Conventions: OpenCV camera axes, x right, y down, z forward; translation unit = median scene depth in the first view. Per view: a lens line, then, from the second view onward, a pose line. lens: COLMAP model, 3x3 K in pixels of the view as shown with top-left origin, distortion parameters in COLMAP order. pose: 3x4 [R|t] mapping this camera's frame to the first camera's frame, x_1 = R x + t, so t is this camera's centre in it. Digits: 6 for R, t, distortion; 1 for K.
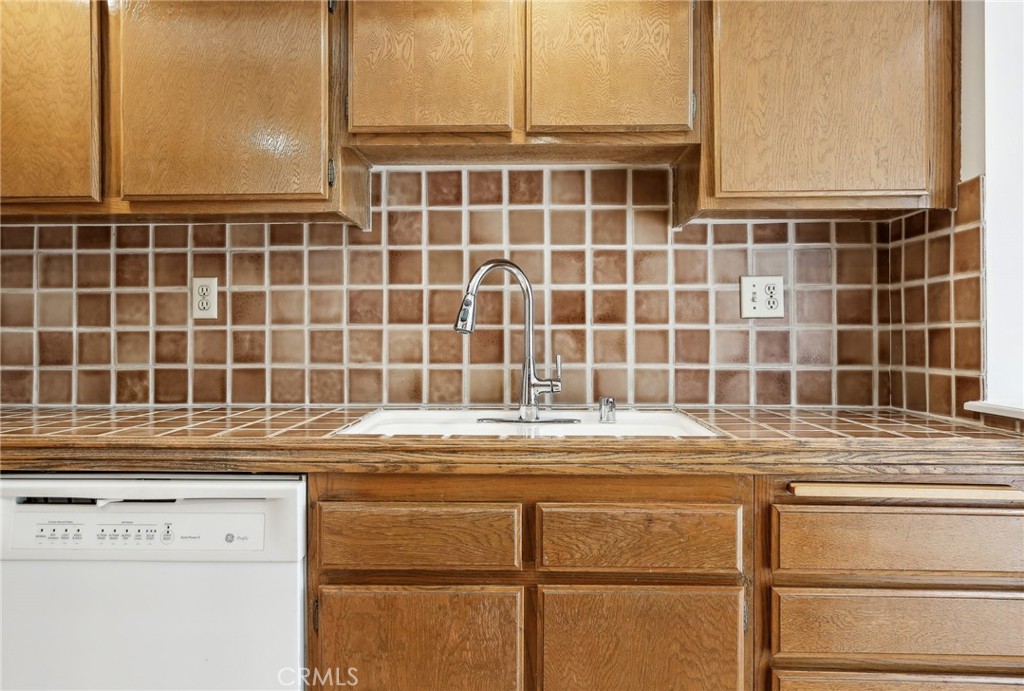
lens RADIAL K [[729.3, 0, 512.3], [0, 729.3, 337.5], [0, 0, 1]] dist [-0.007781, 0.001279]
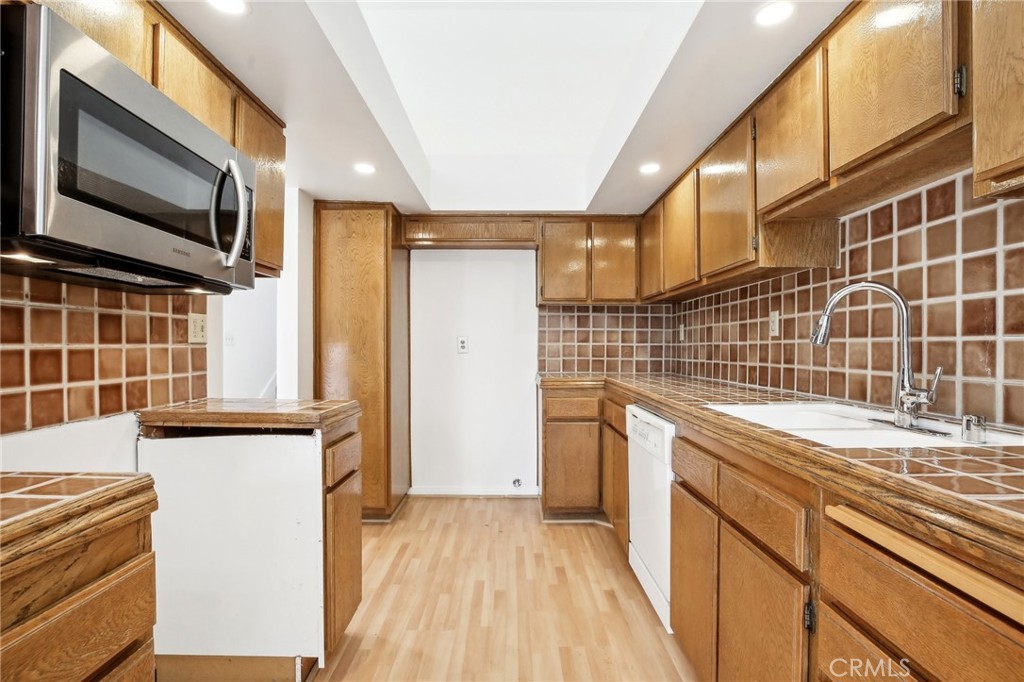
lens RADIAL K [[507.0, 0, 503.9], [0, 507.0, 354.3], [0, 0, 1]] dist [-0.028078, 0.003447]
pose [[0.007471, 0.016982, -0.999828, 0.710031], [0.001174, 0.999855, 0.016991, -0.005277], [0.999971, -0.001301, 0.007450, 0.384043]]
